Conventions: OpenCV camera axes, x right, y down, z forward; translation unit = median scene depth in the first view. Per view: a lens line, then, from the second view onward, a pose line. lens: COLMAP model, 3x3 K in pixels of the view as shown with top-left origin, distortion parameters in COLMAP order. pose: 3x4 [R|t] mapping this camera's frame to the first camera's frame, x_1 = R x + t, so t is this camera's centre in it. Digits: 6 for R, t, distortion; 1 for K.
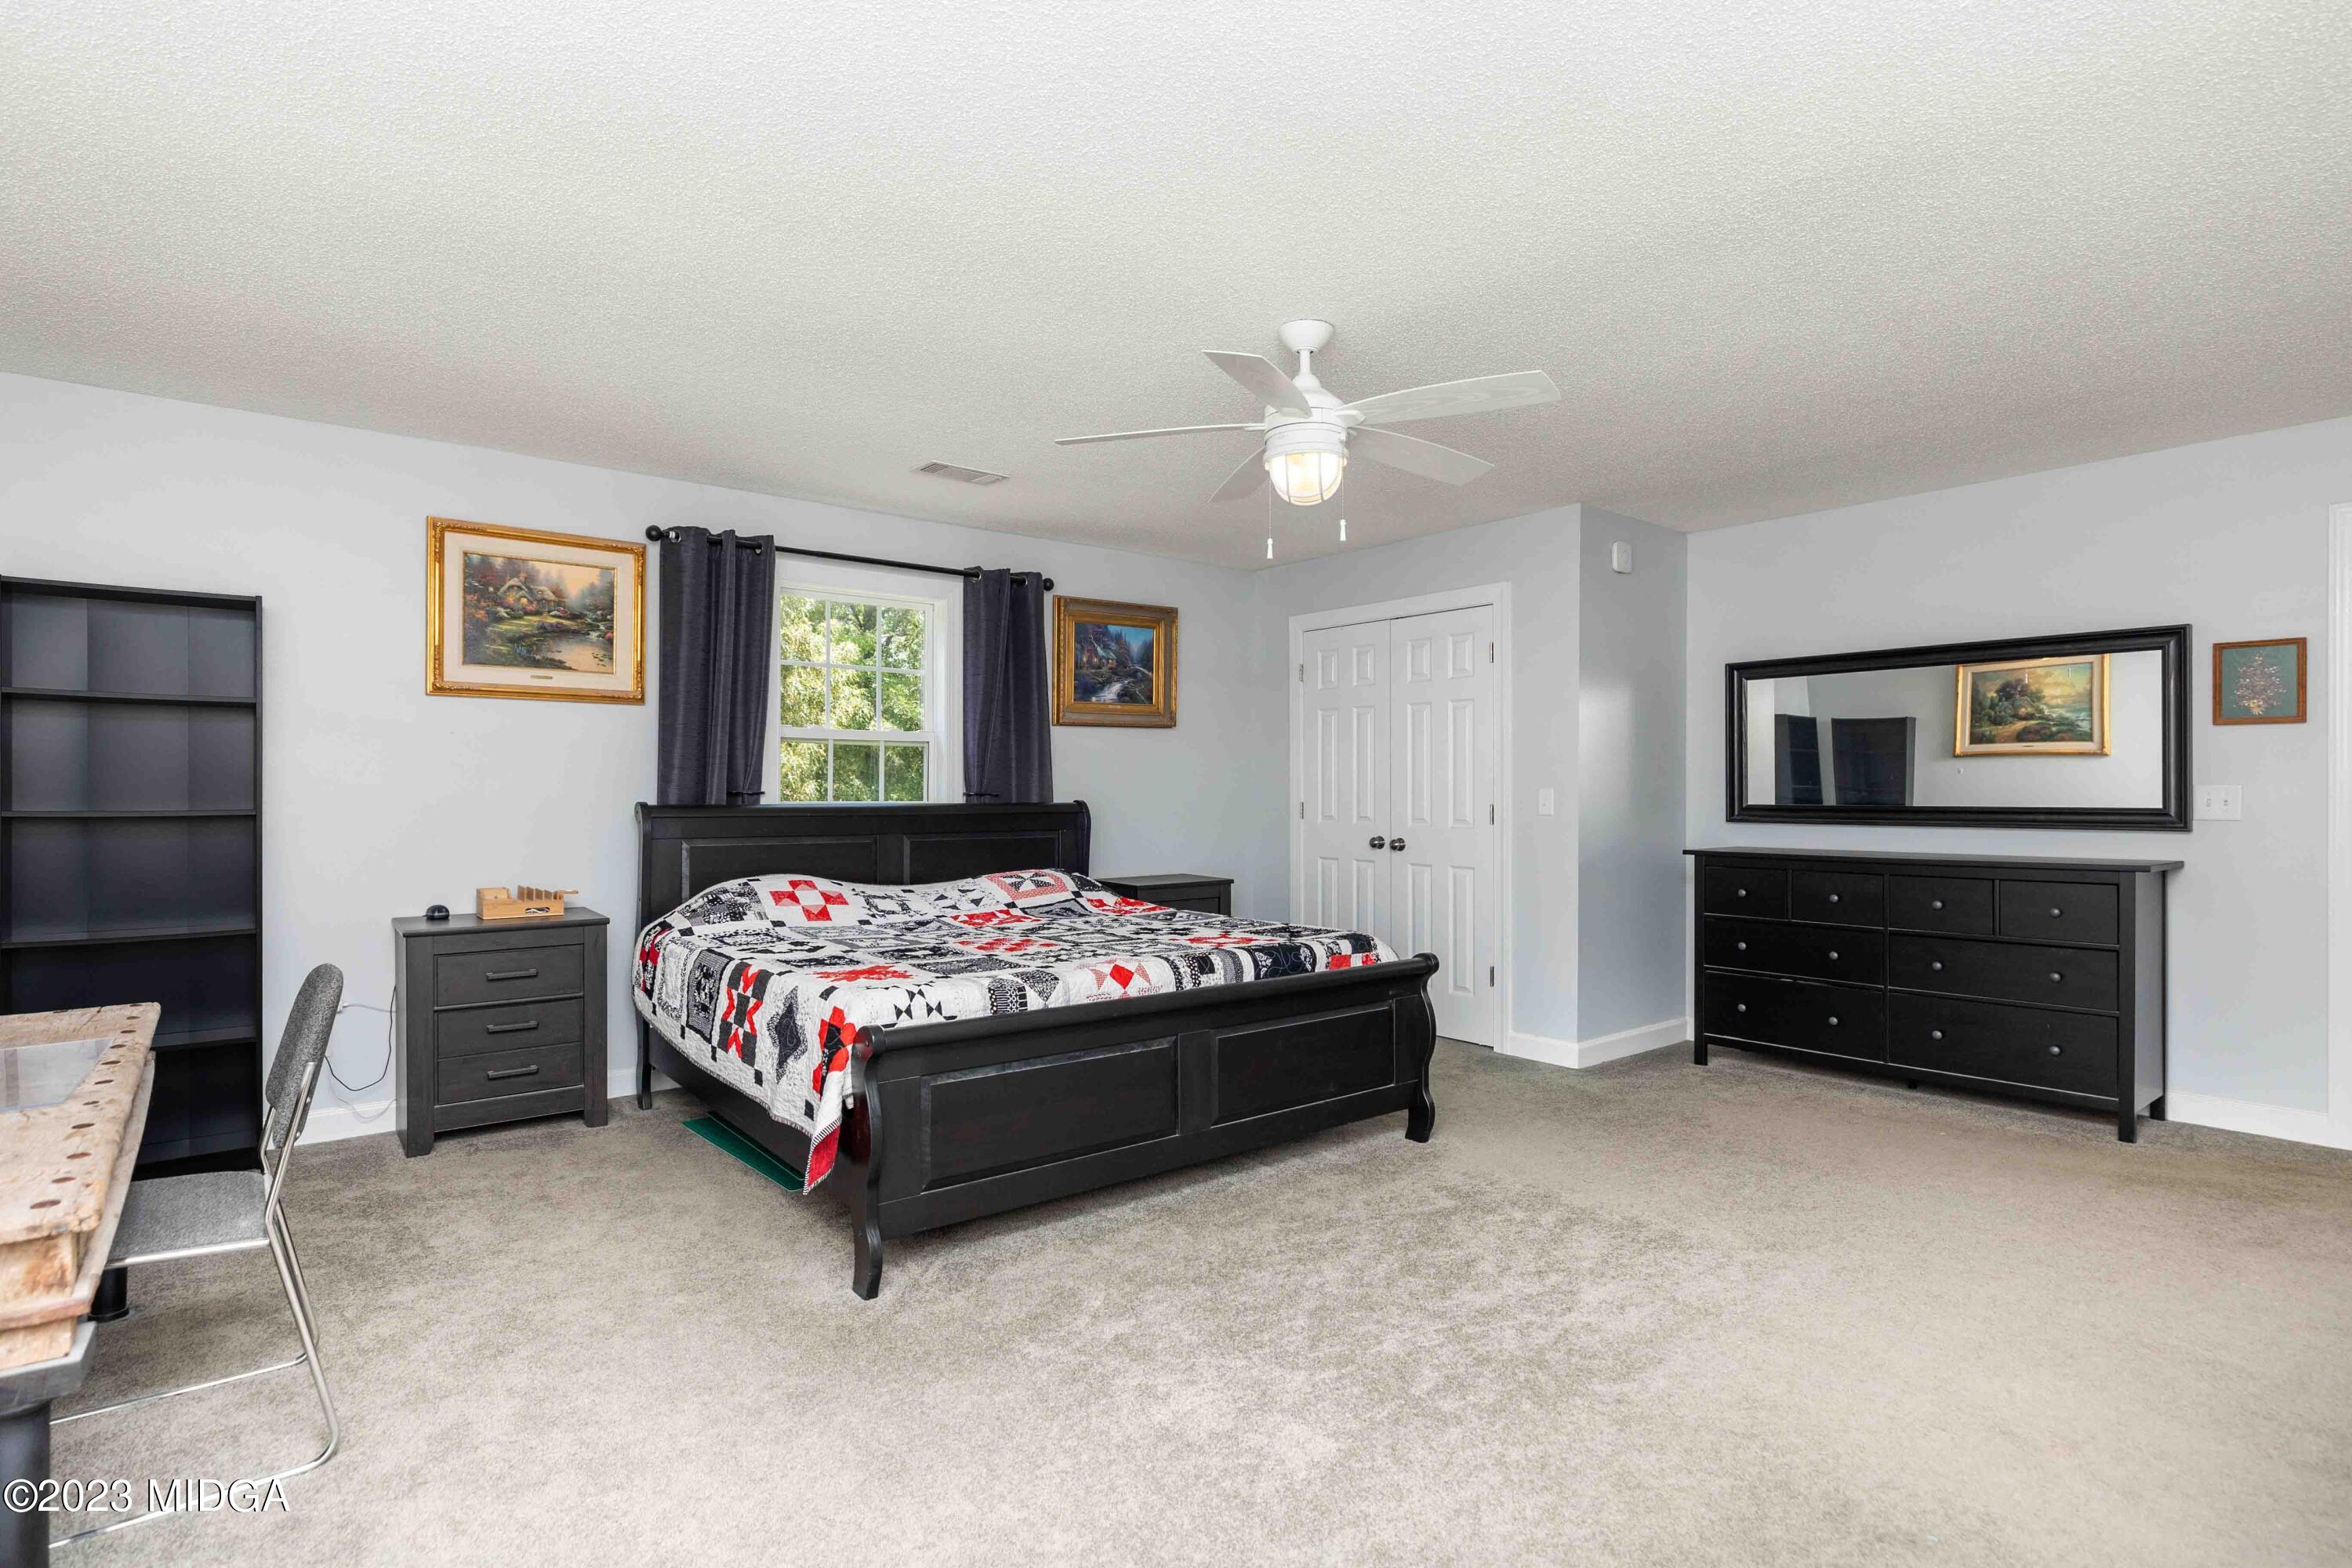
lens RADIAL K [[1153.1, 0, 1176.0], [0, 1153.1, 784.0], [0, 0, 1]] dist [0.000731, 0.000086]
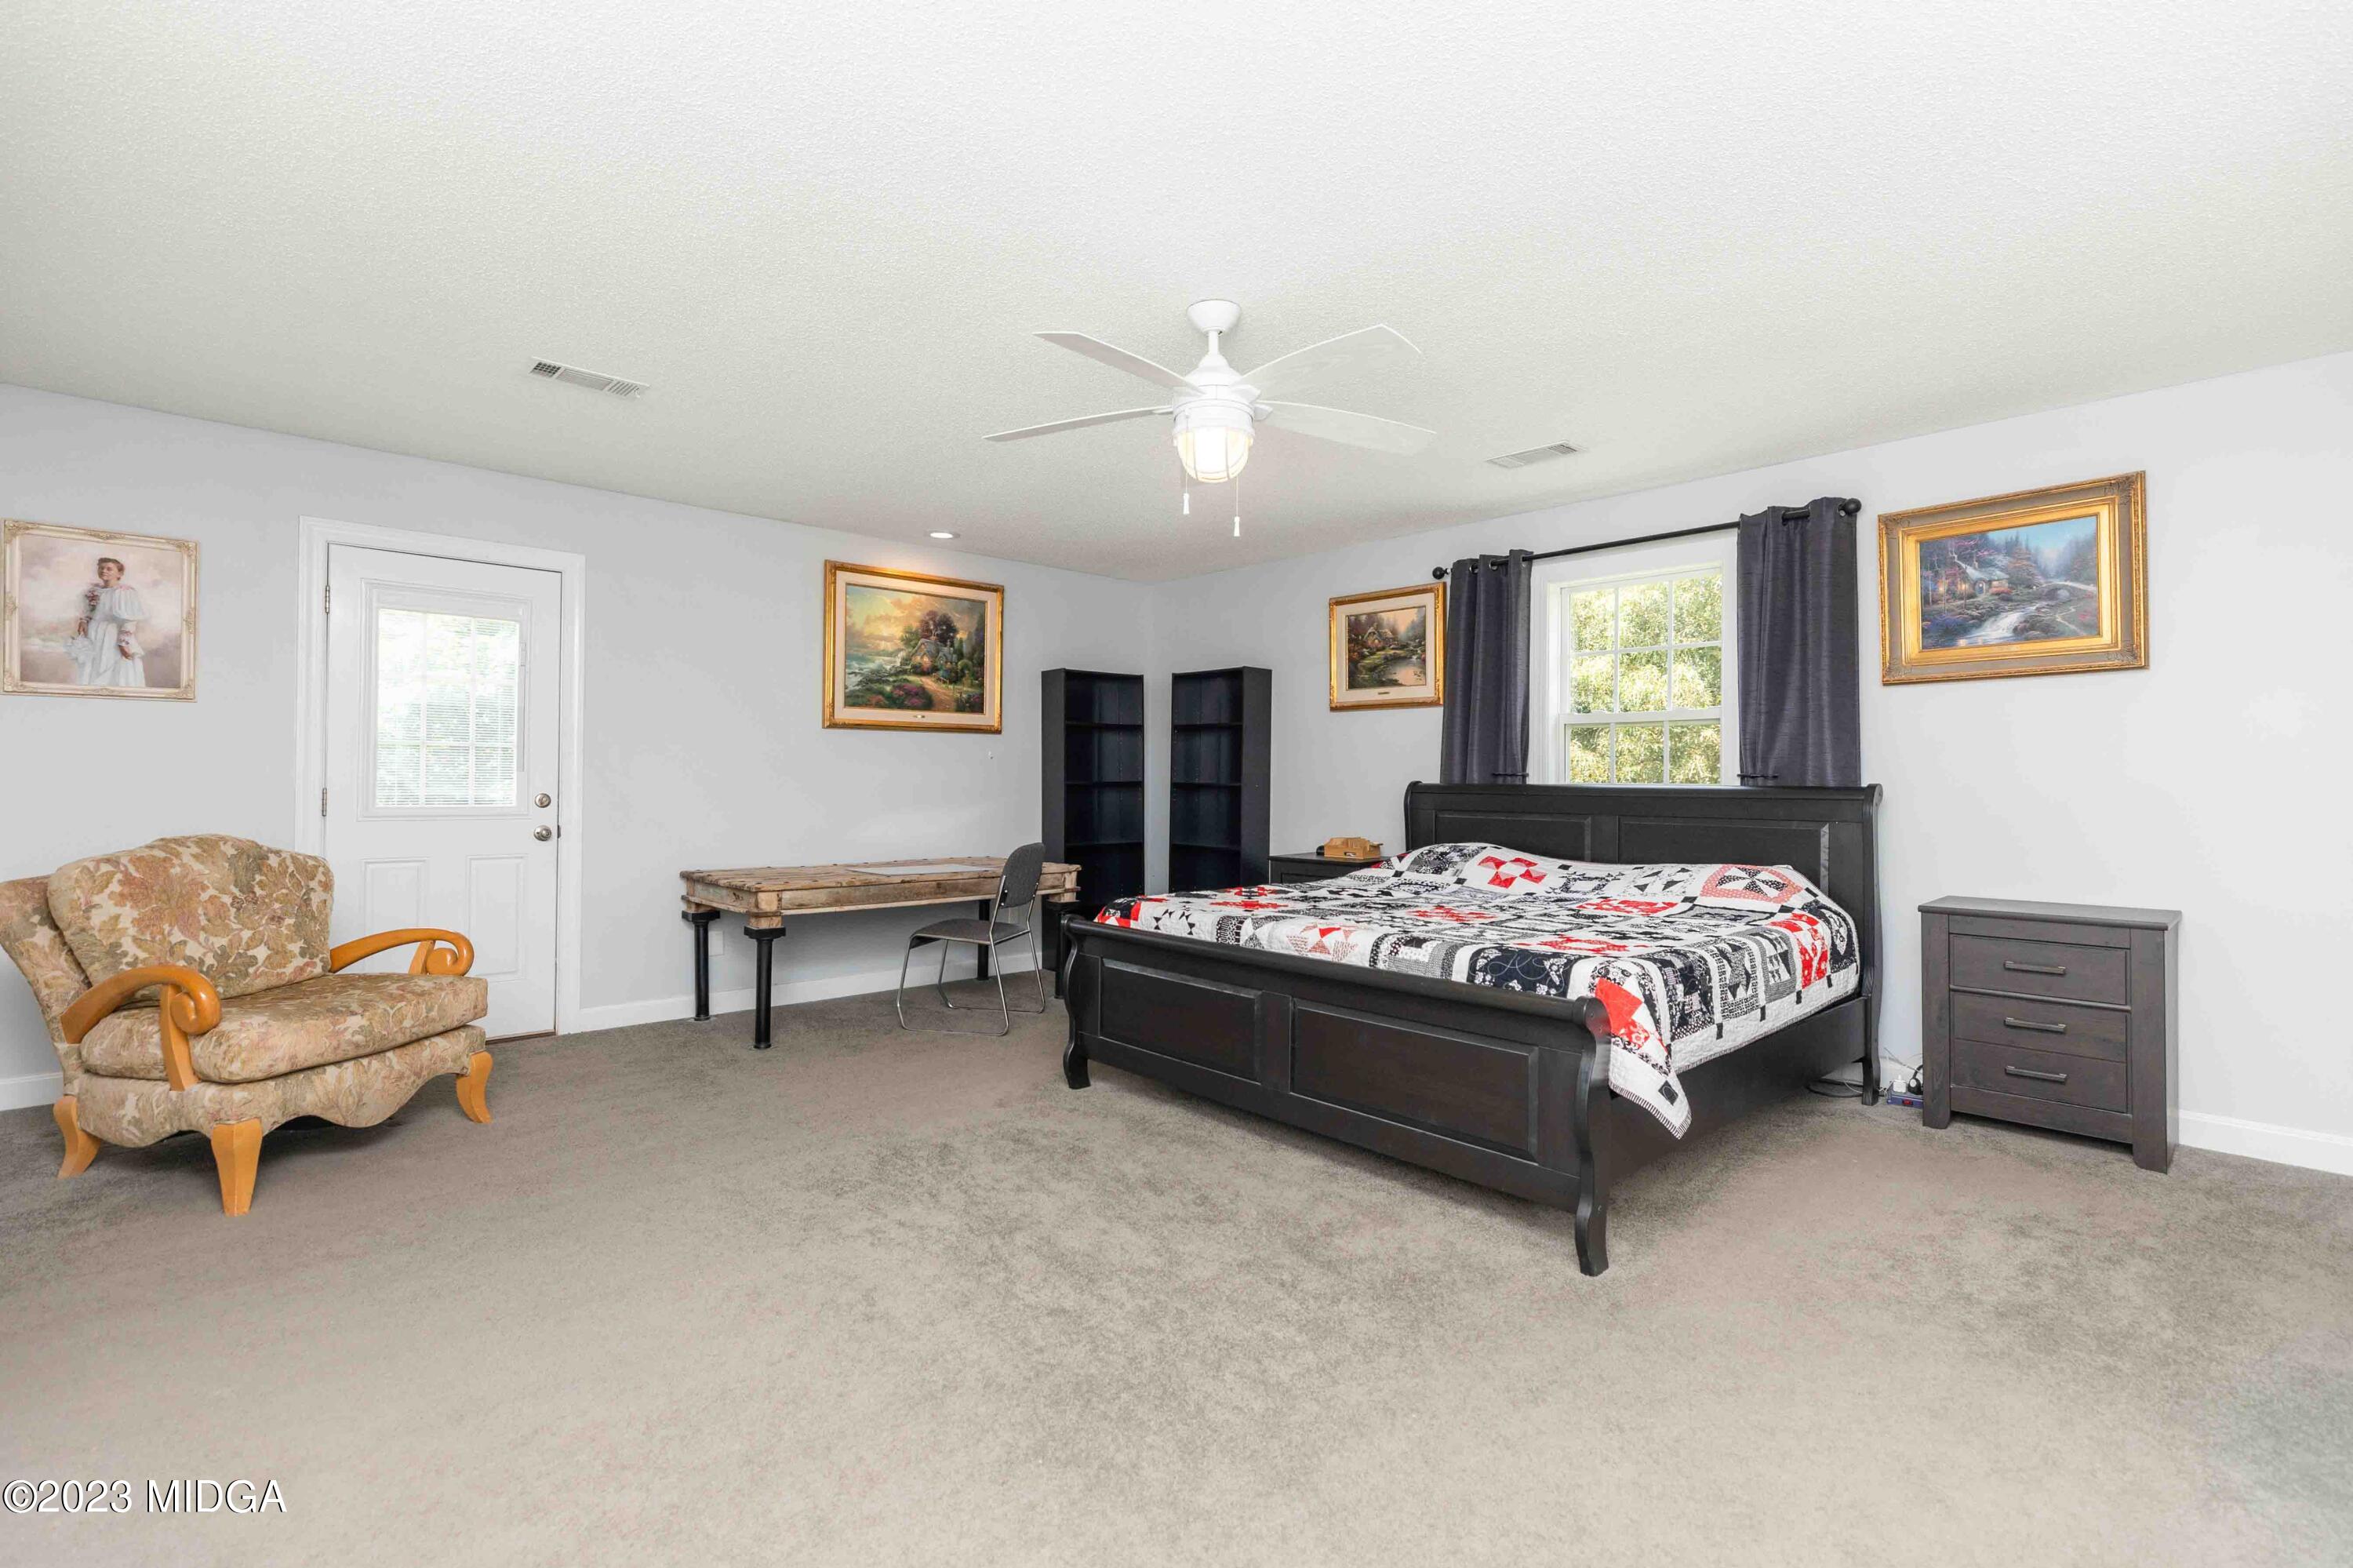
lens RADIAL K [[1070.5, 0, 1181.0], [0, 1070.5, 772.5], [0, 0, 1]] dist [0.012014, -0.000070]
pose [[0.083724, -0.007824, -0.996458, 0.671238], [-0.000956, 0.999968, -0.007932, 0.015176], [0.996489, 0.001617, 0.083714, 0.567595]]
